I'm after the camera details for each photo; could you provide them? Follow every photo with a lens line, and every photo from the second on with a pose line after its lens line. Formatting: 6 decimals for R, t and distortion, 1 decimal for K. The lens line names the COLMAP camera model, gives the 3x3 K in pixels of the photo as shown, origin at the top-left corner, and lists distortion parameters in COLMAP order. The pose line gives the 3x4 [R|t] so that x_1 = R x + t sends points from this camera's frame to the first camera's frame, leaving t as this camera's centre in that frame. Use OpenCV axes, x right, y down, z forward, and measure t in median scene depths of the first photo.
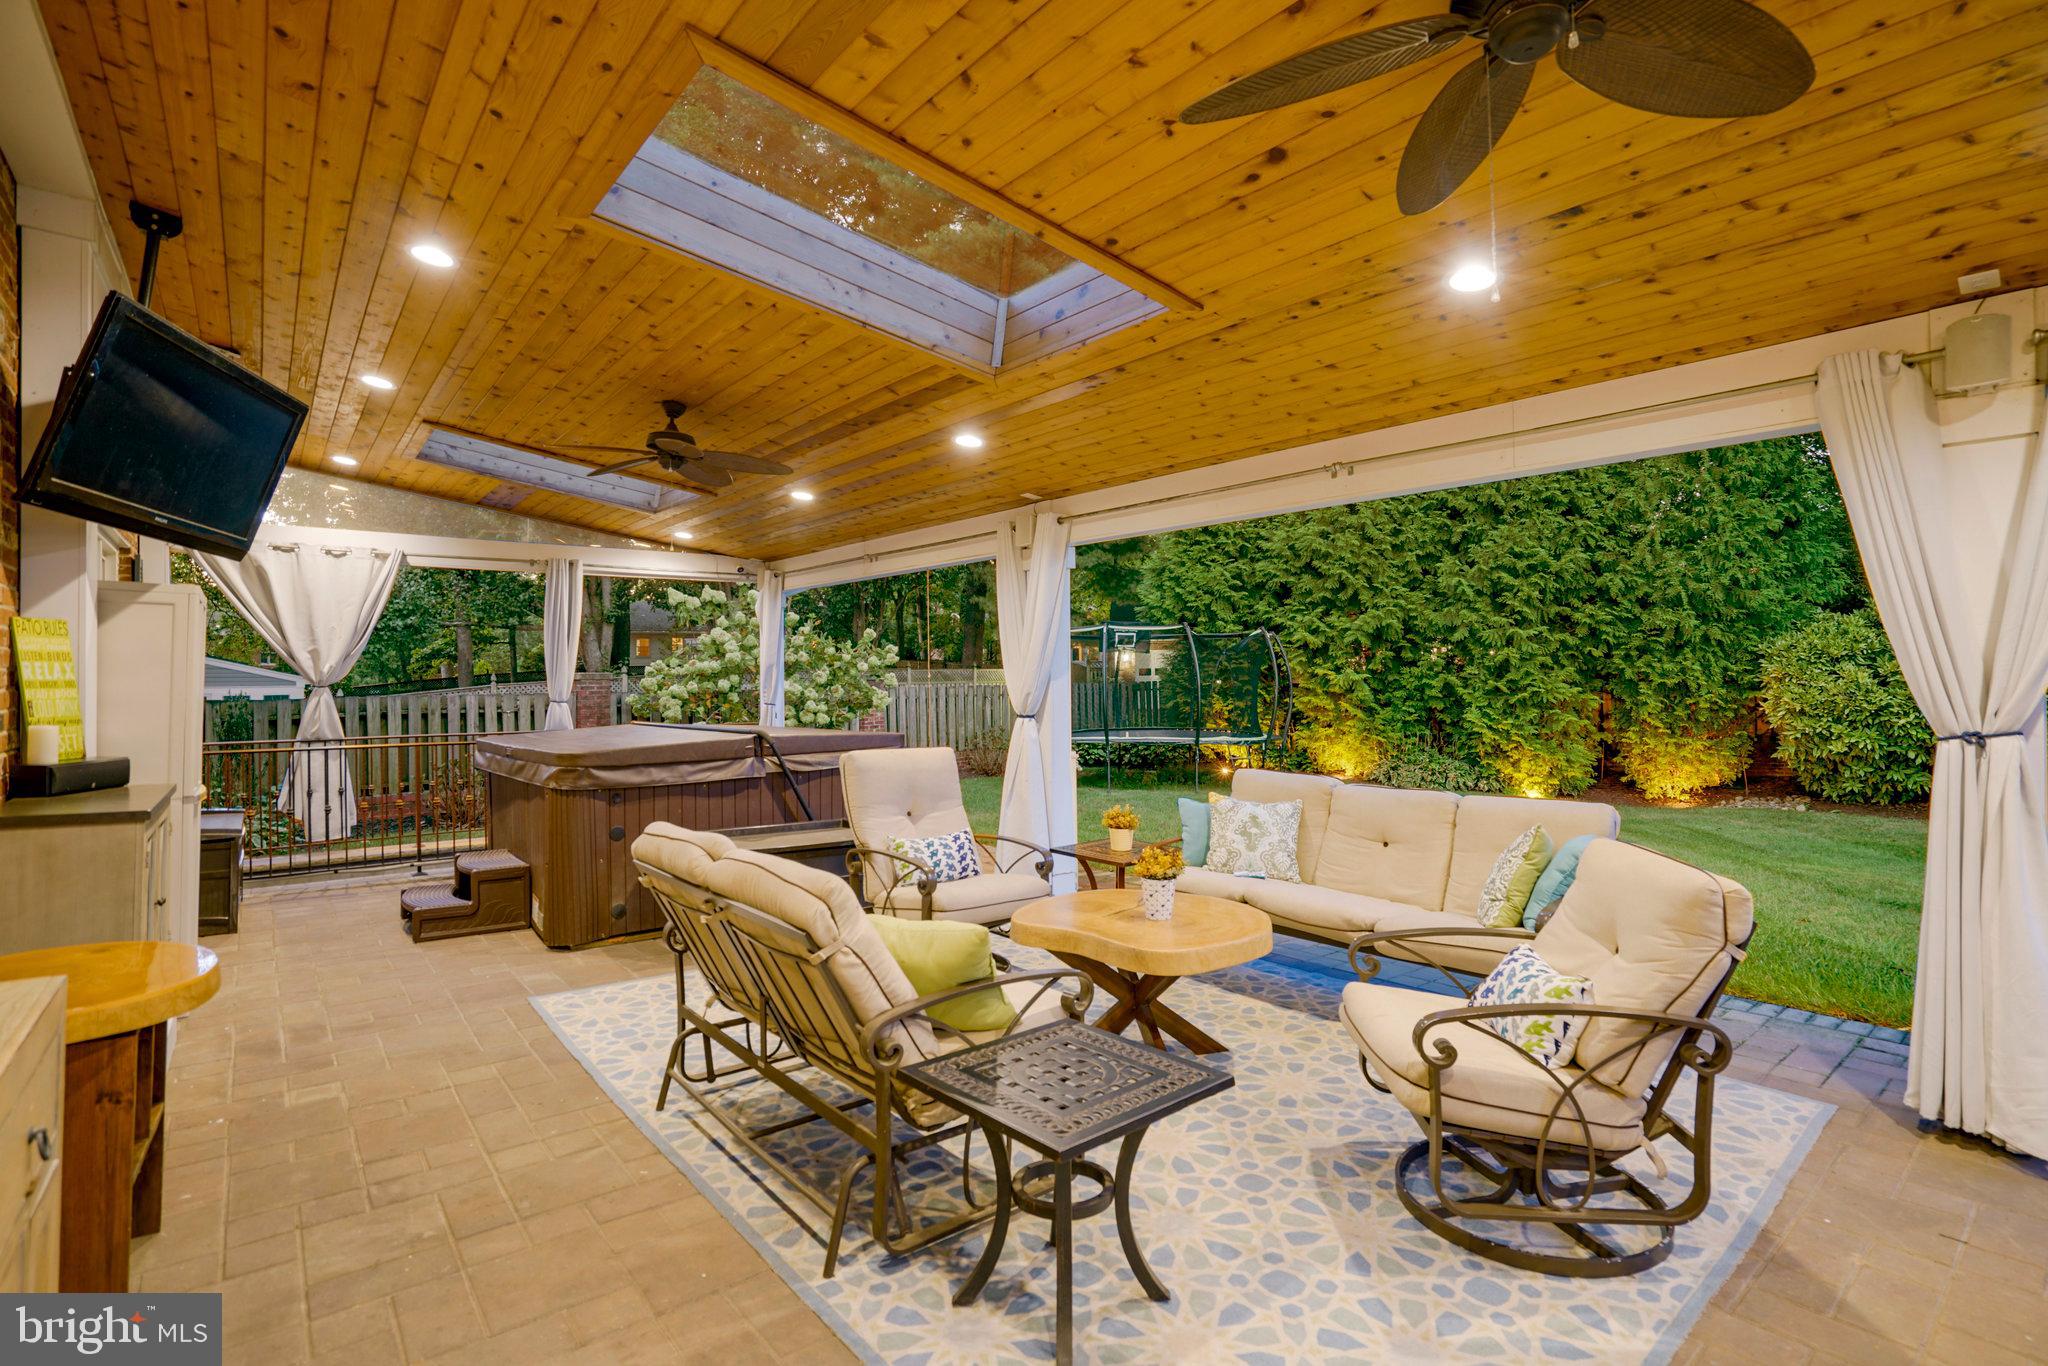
lens RADIAL K [[964.8, 0, 1035.3], [0, 964.8, 664.5], [0, 0, 1]] dist [-0.025860, 0.000517]
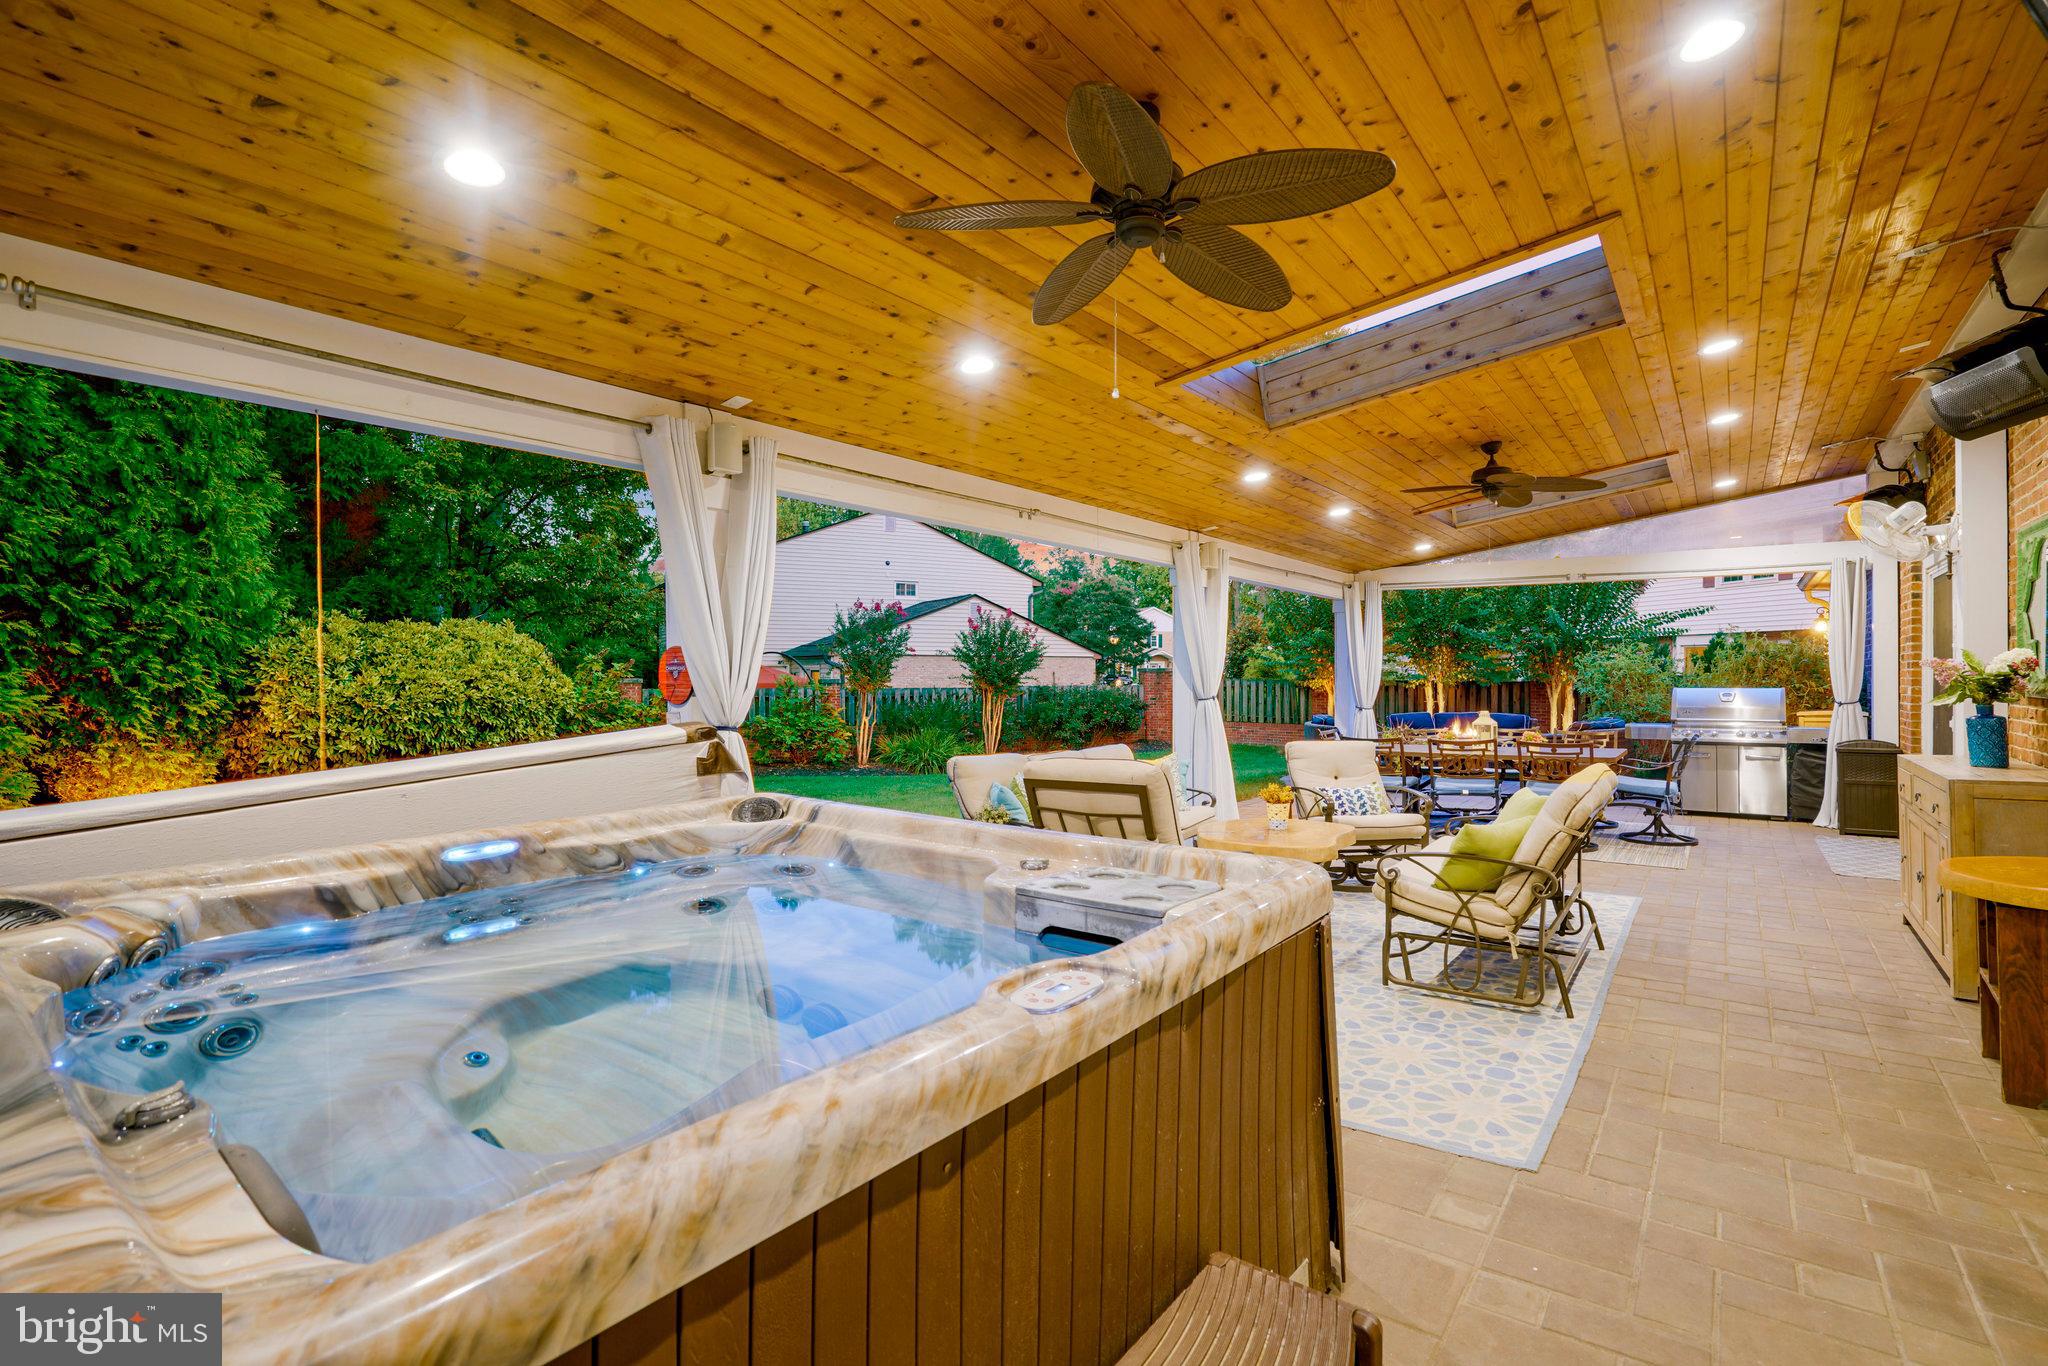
lens RADIAL K [[951.1, 0, 1018.5], [0, 951.1, 682.7], [0, 0, 1]] dist [-0.031093, 0.008502]
pose [[-0.231264, -0.002358, 0.972888, -0.328303], [-0.006492, 0.999979, 0.000880, 0.009192], [-0.972869, -0.006113, -0.231274, 0.461224]]
